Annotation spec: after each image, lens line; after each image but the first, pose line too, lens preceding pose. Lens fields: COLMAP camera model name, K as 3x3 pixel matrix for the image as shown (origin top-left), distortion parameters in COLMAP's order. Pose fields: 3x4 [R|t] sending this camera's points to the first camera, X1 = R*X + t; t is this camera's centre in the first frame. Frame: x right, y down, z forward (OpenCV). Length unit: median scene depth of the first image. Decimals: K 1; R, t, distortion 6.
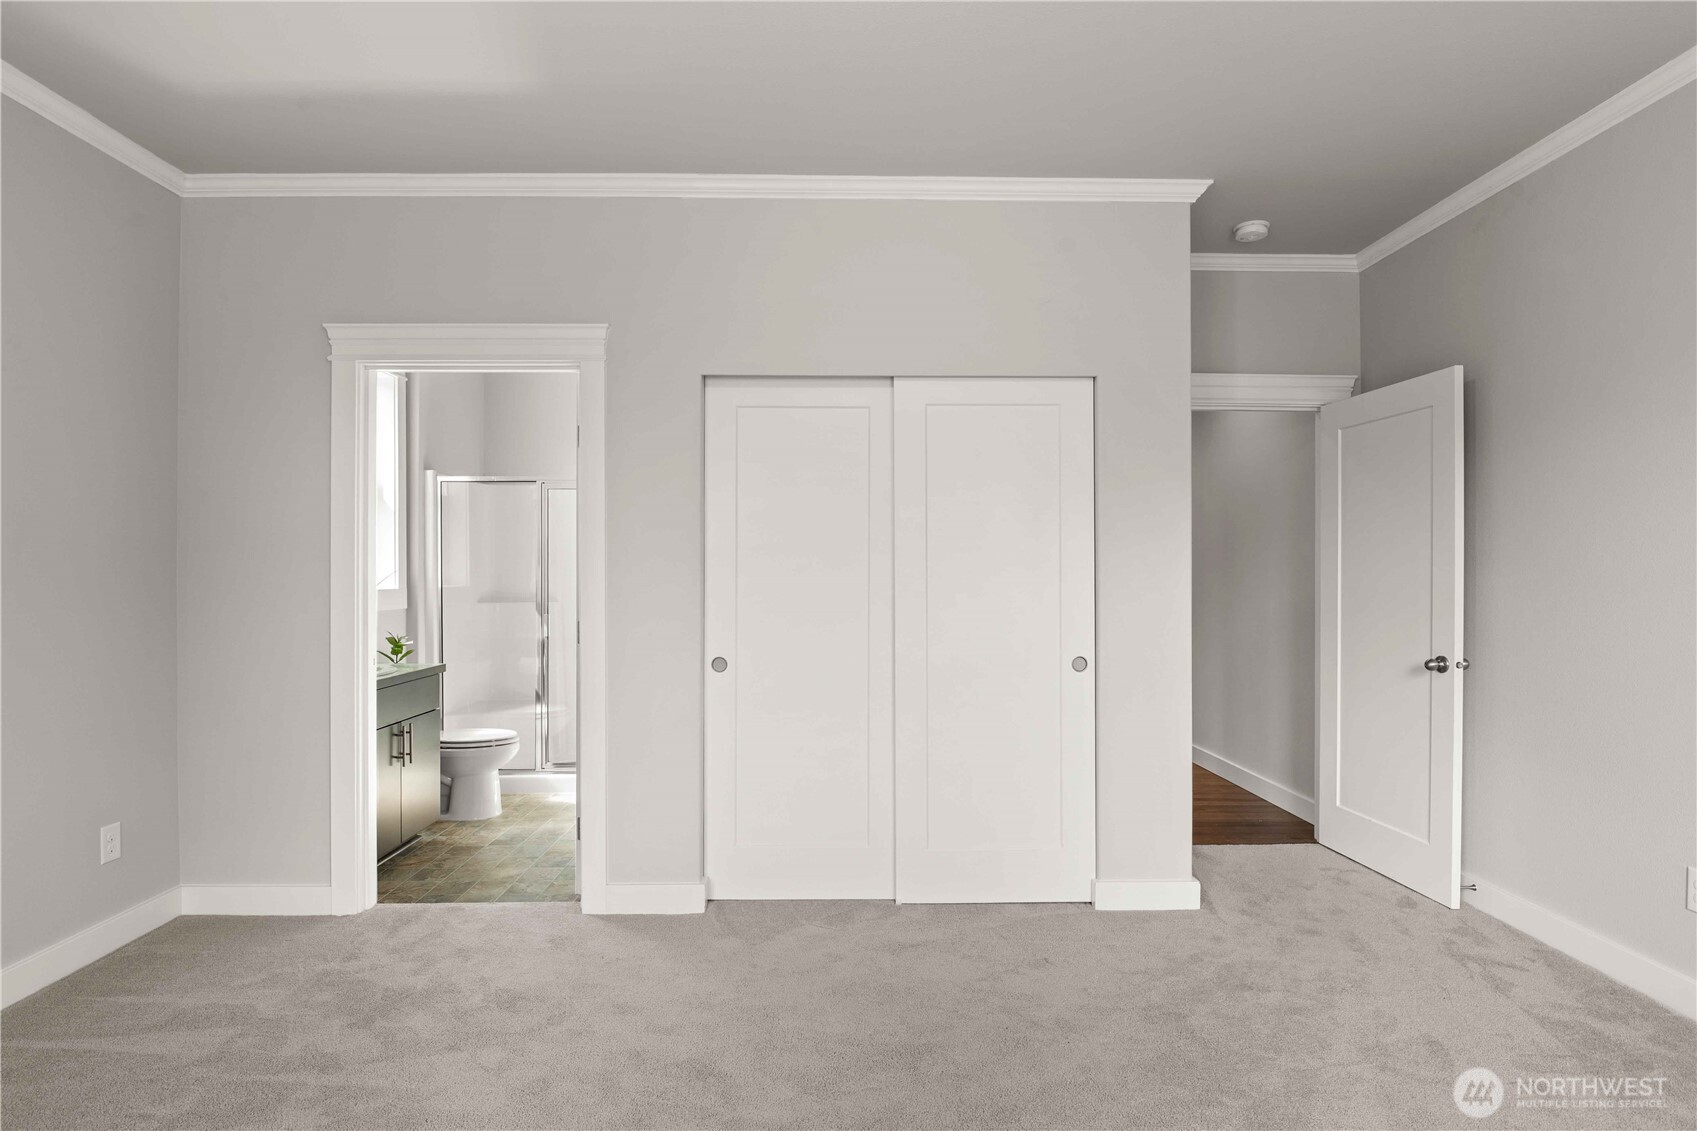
lens RADIAL K [[846.3, 0, 851.8], [0, 846.3, 572.0], [0, 0, 1]] dist [-0.018728, -0.000621]
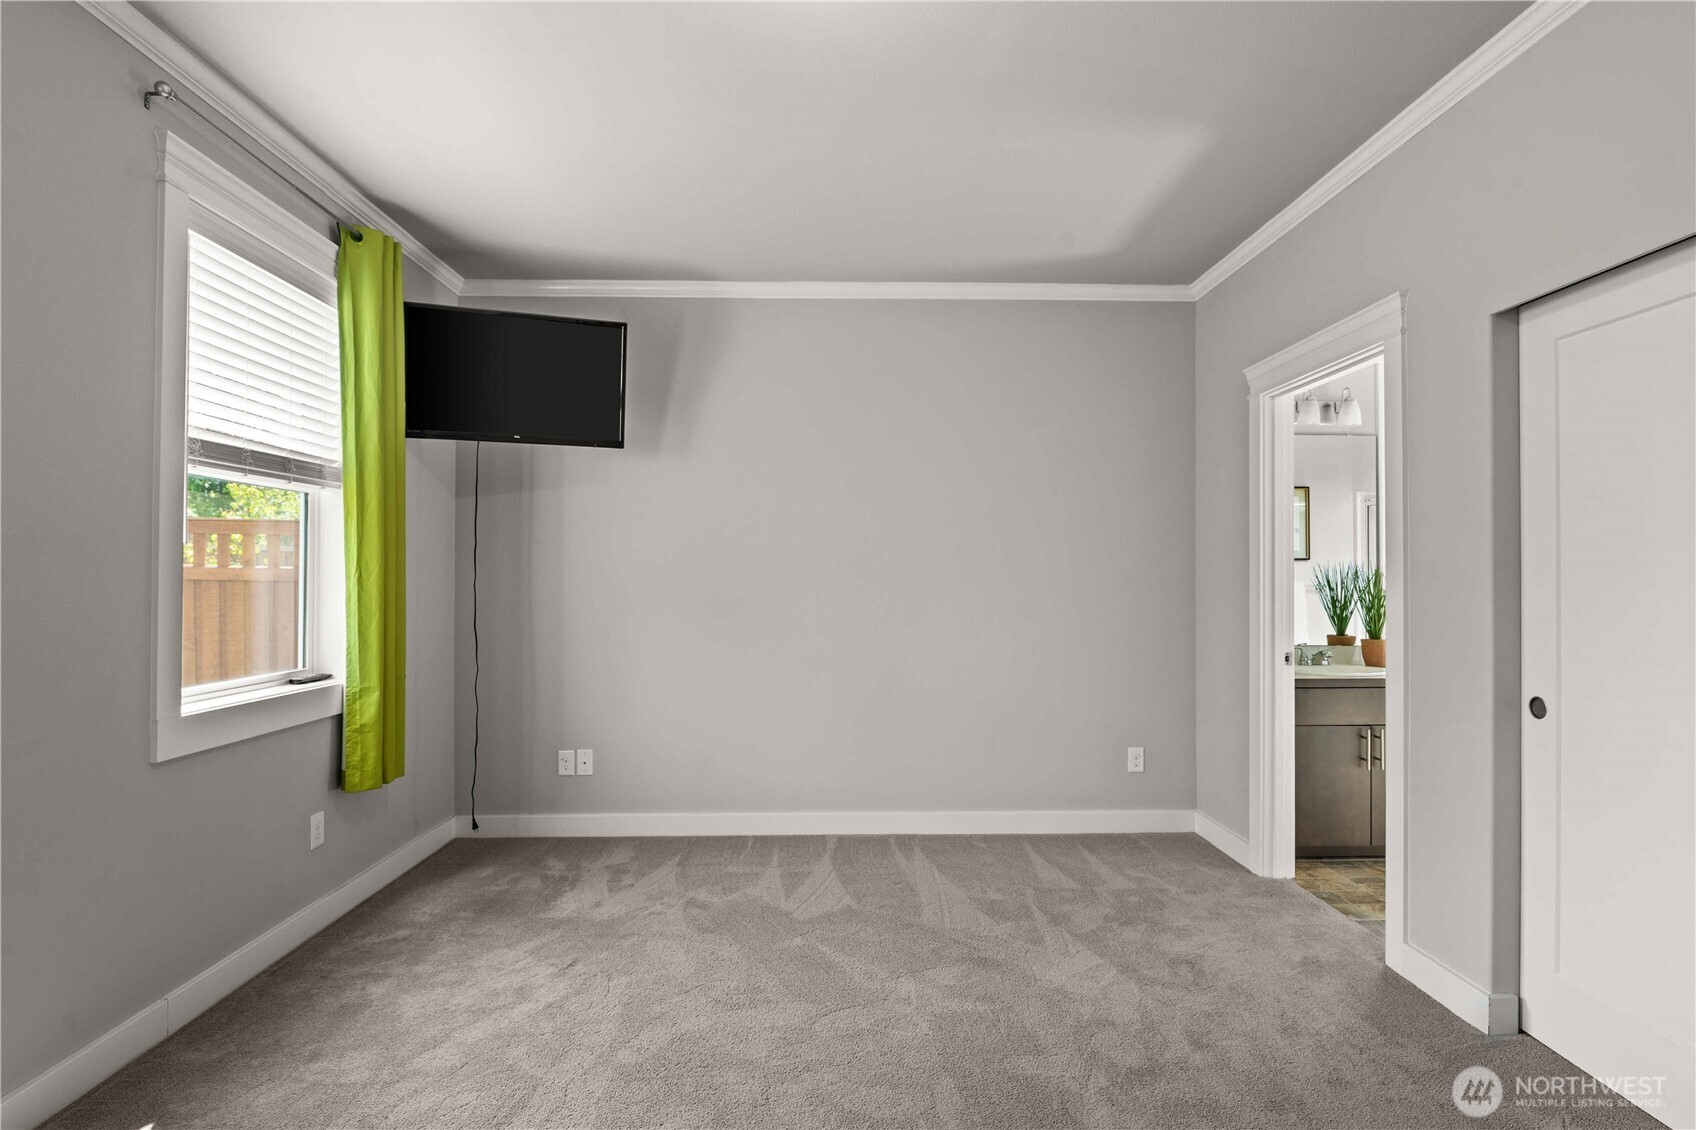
lens RADIAL K [[845.8, 0, 851.3], [0, 845.8, 571.5], [0, 0, 1]] dist [-0.018728, -0.000621]
pose [[0.013242, -0.007283, -0.999886, 0.566668], [-0.004396, 0.999963, -0.007342, 0.002272], [0.999903, 0.004493, 0.013210, 0.434218]]
